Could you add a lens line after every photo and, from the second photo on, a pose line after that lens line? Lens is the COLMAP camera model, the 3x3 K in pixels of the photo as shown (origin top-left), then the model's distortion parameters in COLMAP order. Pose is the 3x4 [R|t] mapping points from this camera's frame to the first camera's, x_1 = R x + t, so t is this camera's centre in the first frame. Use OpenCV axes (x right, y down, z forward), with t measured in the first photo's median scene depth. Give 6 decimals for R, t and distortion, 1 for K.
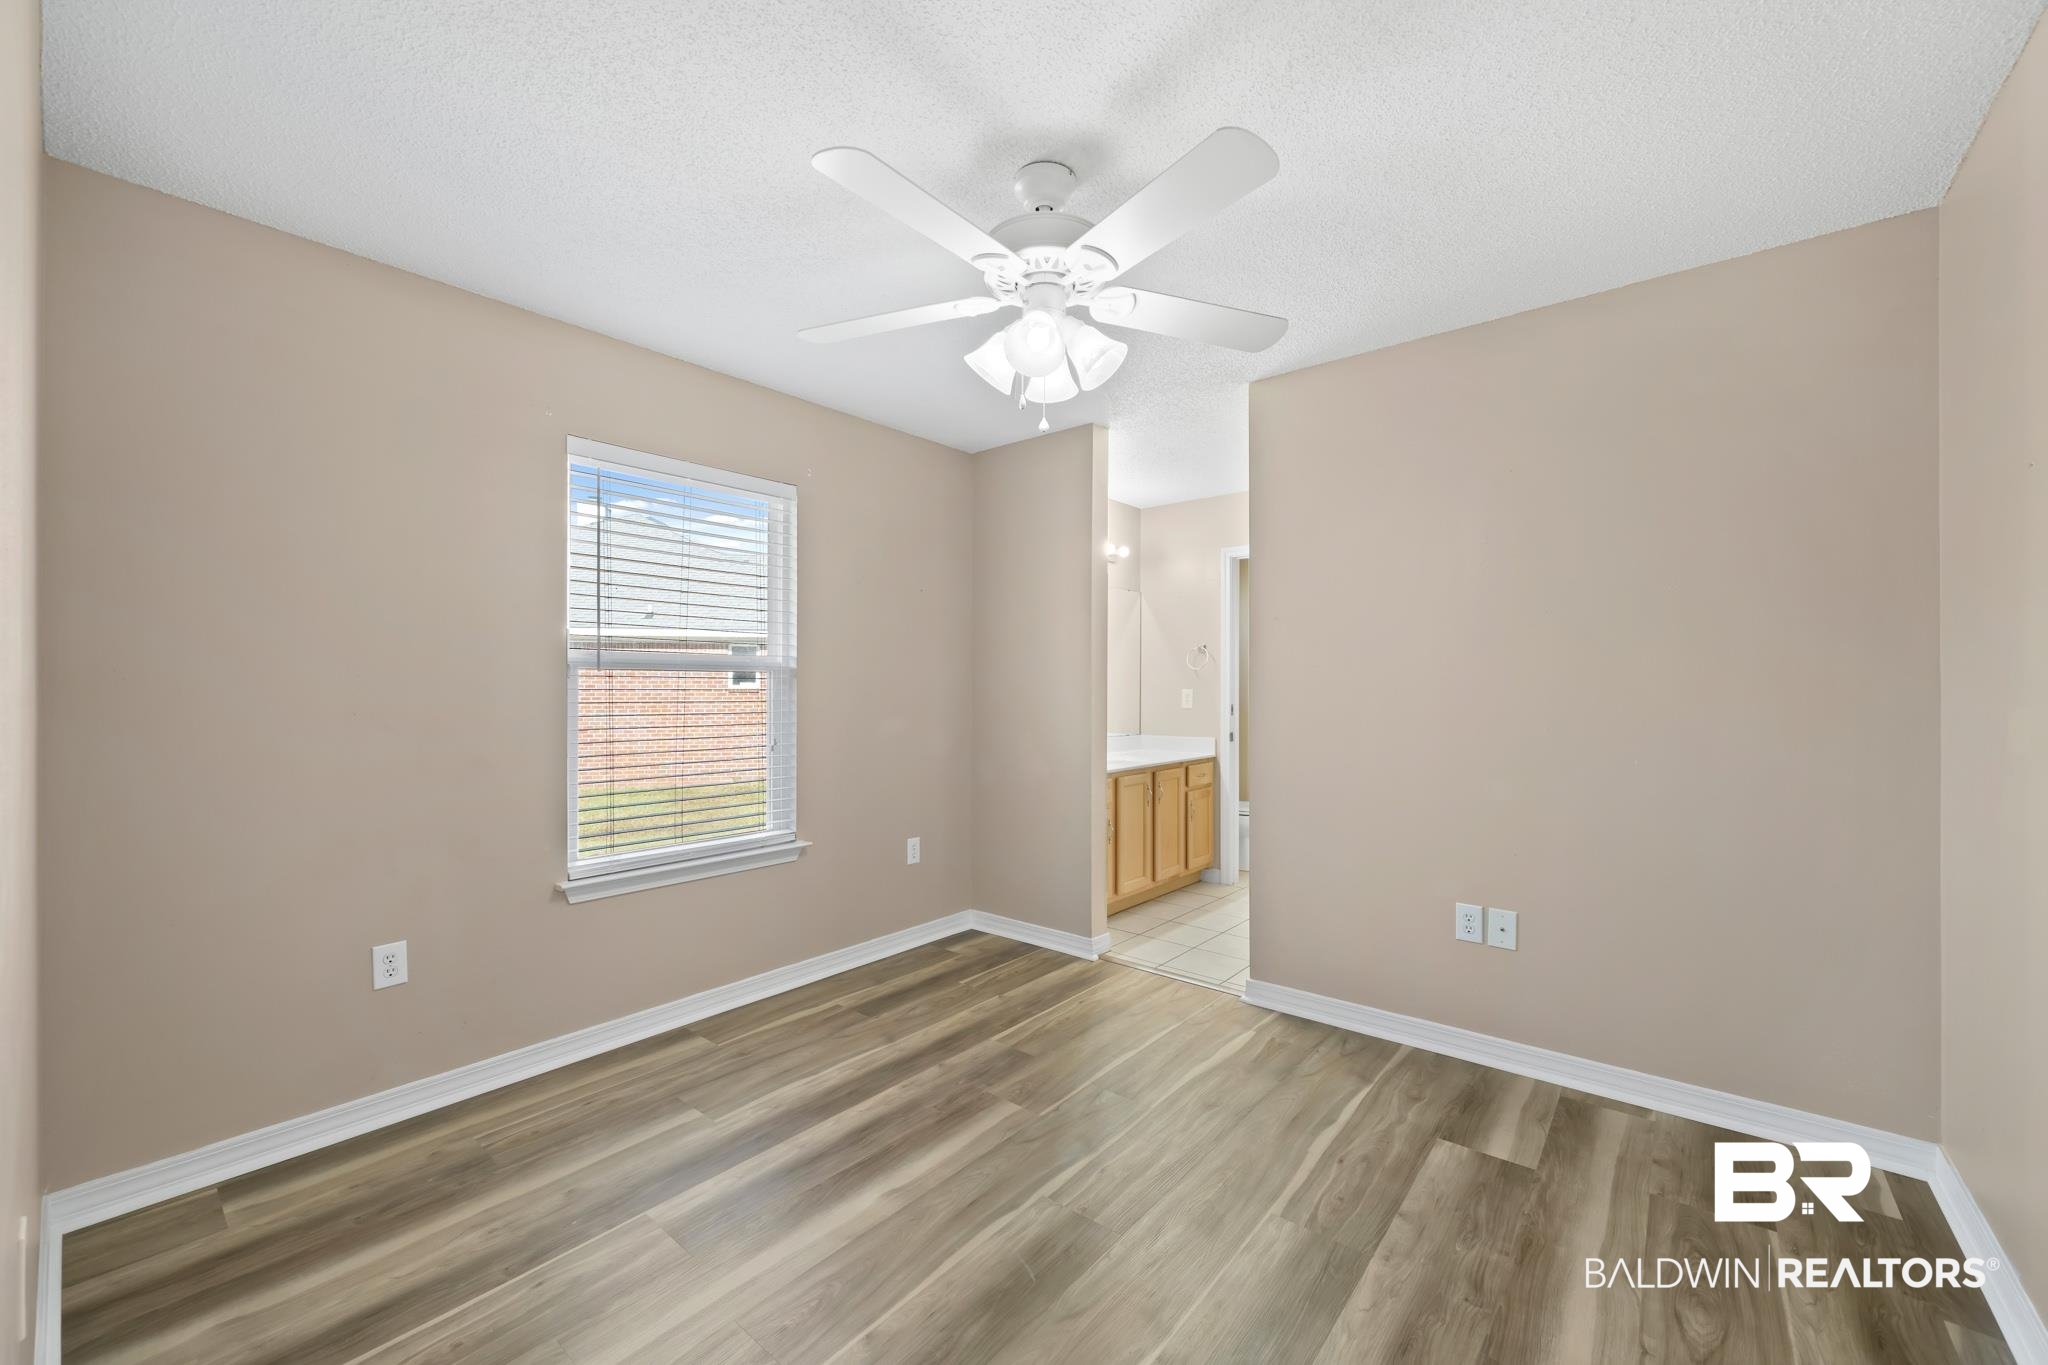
lens RADIAL K [[810.1, 0, 1041.0], [0, 810.1, 676.5], [0, 0, 1]] dist [-0.001858, 0.000502]
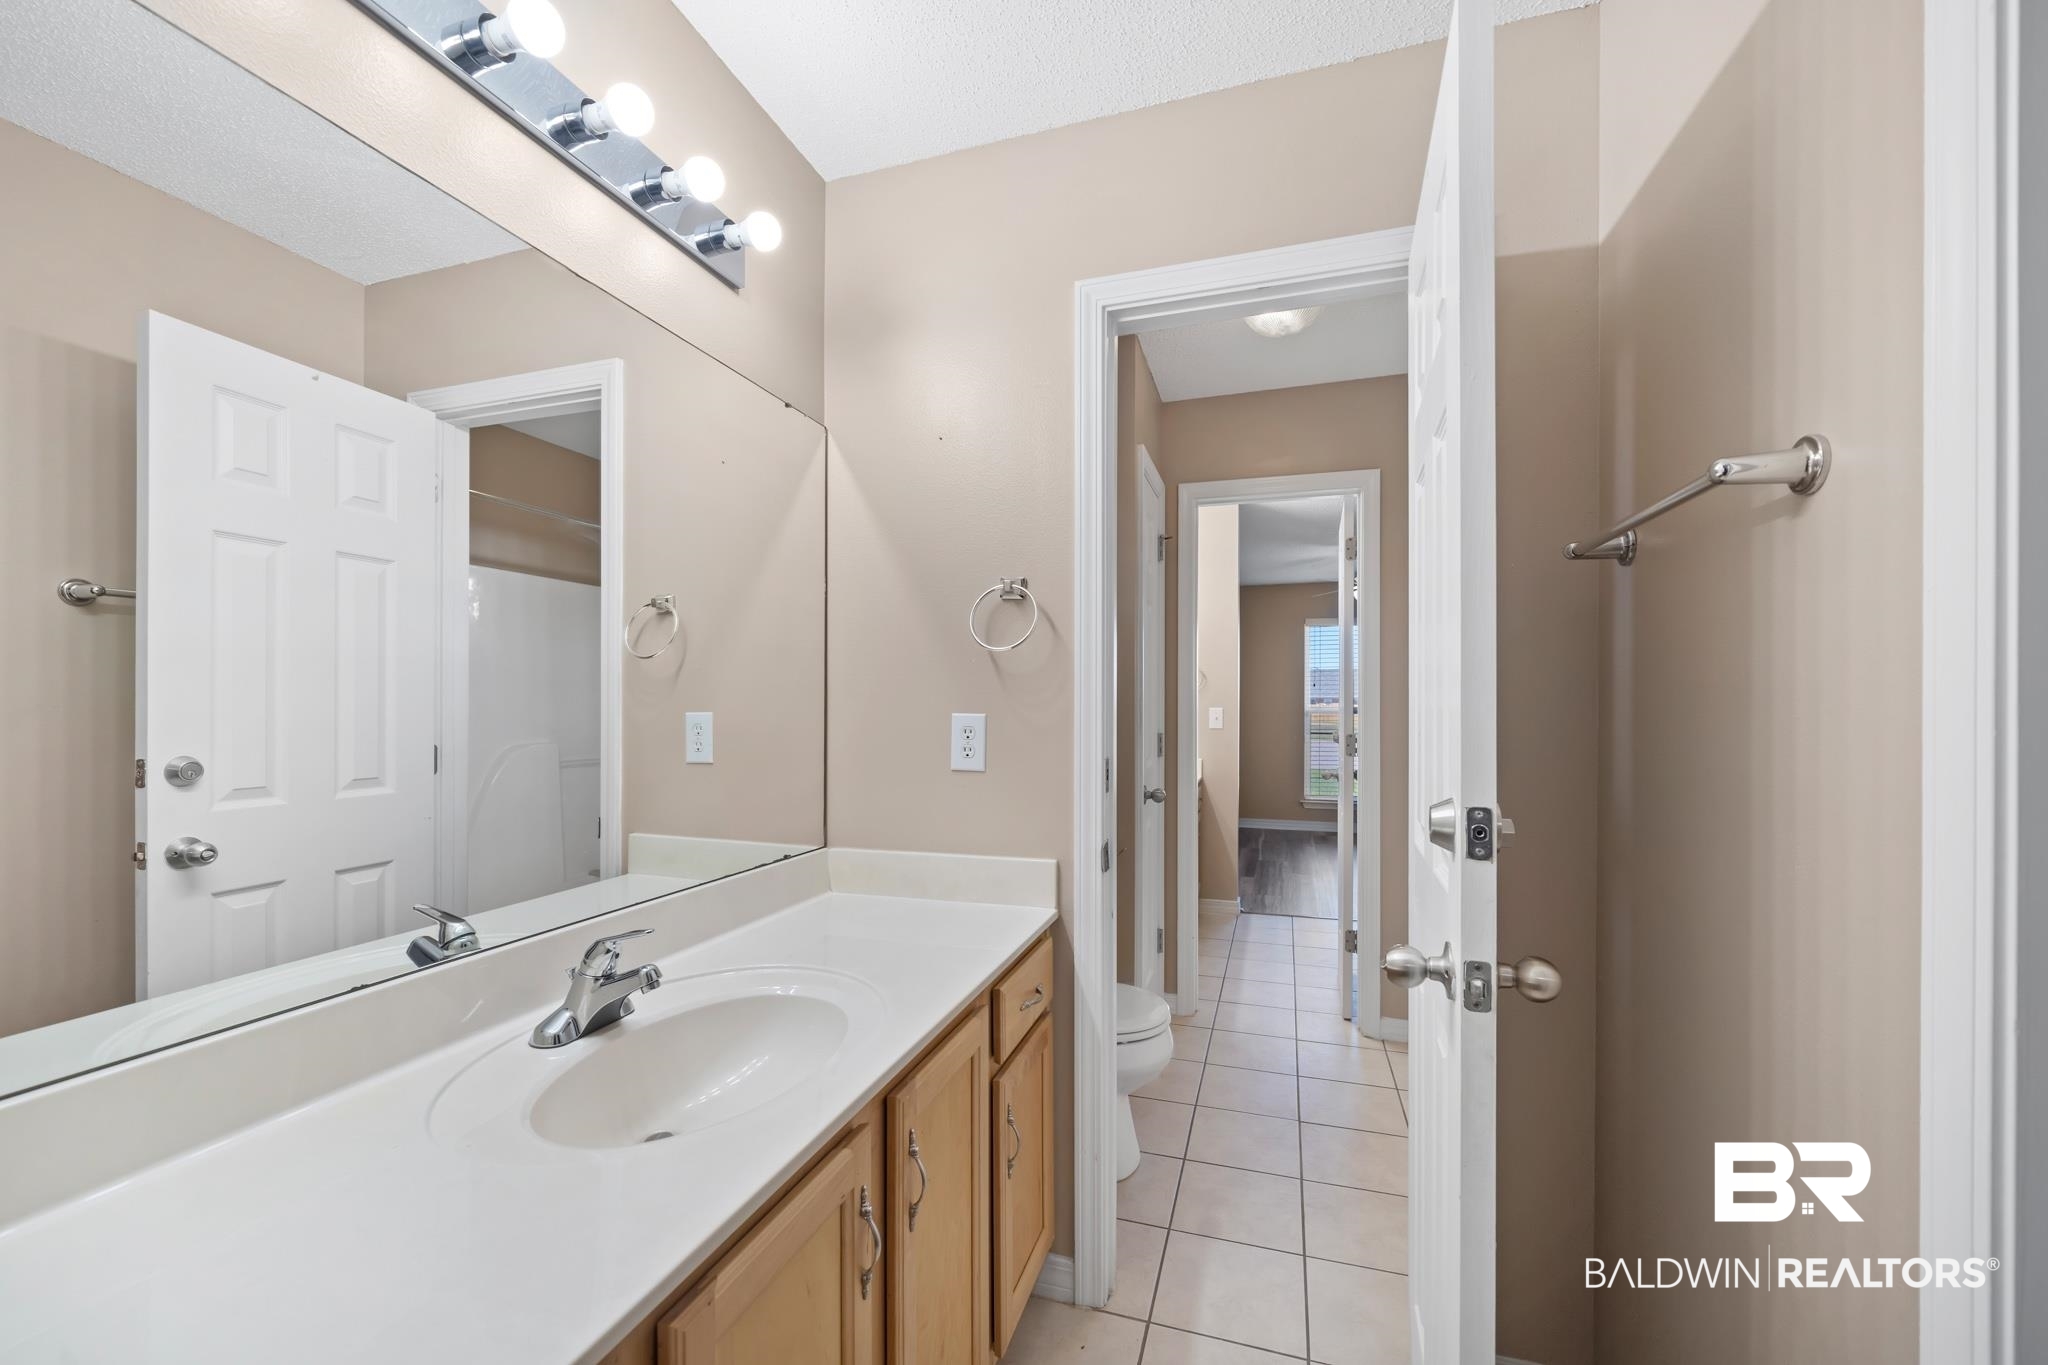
lens RADIAL K [[810.1, 0, 1029.0], [0, 810.1, 689.6], [0, 0, 1]] dist [-0.001858, 0.000502]
pose [[0.935084, -0.006651, 0.354365, 0.087142], [0.005136, 0.999973, 0.005214, 0.004267], [-0.354390, -0.003055, 0.935093, 0.691411]]
